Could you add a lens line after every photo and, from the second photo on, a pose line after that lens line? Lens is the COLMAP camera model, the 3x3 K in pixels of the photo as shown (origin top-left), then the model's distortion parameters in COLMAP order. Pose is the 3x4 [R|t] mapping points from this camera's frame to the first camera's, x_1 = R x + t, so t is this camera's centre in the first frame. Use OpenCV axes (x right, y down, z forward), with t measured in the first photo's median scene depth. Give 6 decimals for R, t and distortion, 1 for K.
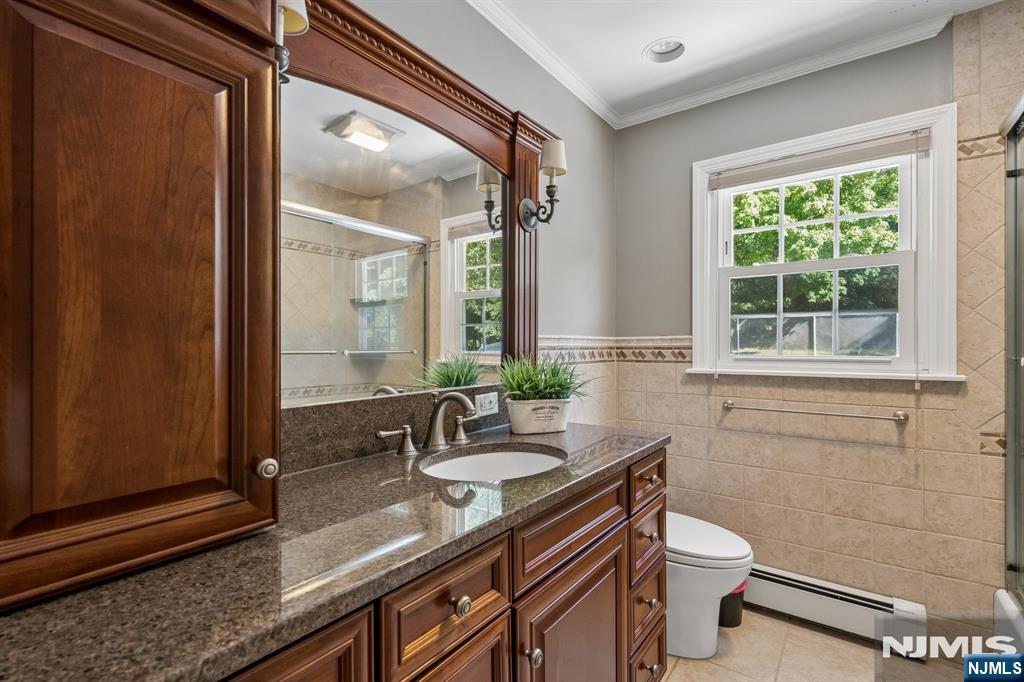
lens RADIAL K [[464.2, 0, 517.6], [0, 464.2, 342.1], [0, 0, 1]] dist [-0.003020, 0.000759]
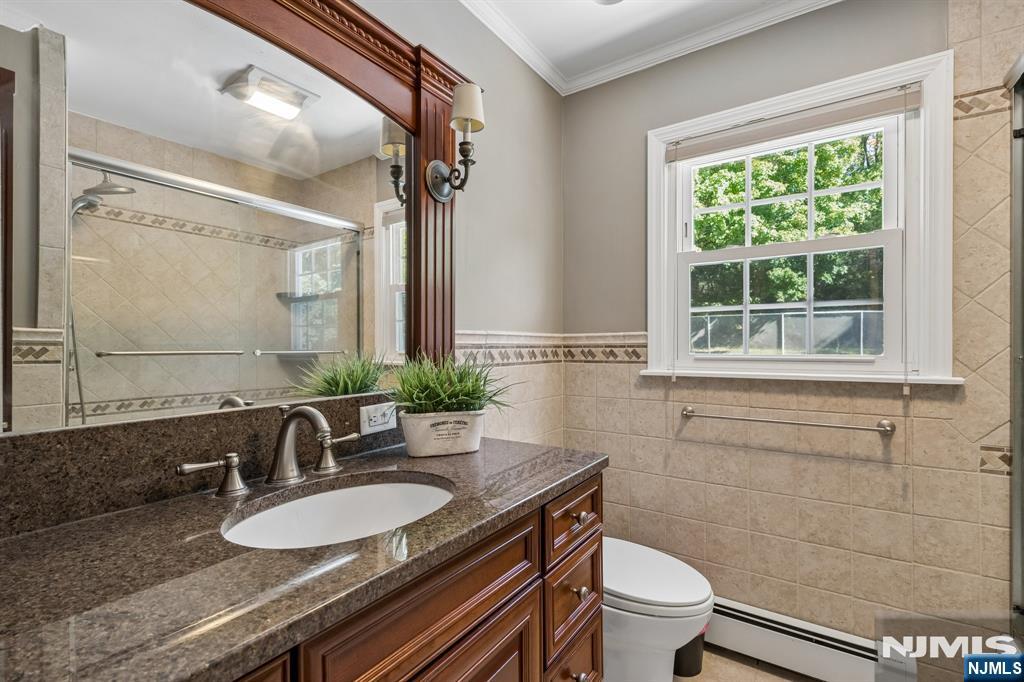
lens RADIAL K [[464.2, 0, 512.5], [0, 464.2, 344.0], [0, 0, 1]] dist [-0.003020, 0.000759]
pose [[0.999108, -0.002307, 0.042174, 0.111222], [0.002141, 0.999990, 0.003973, 0.005905], [-0.042183, -0.003879, 0.999102, 0.183606]]
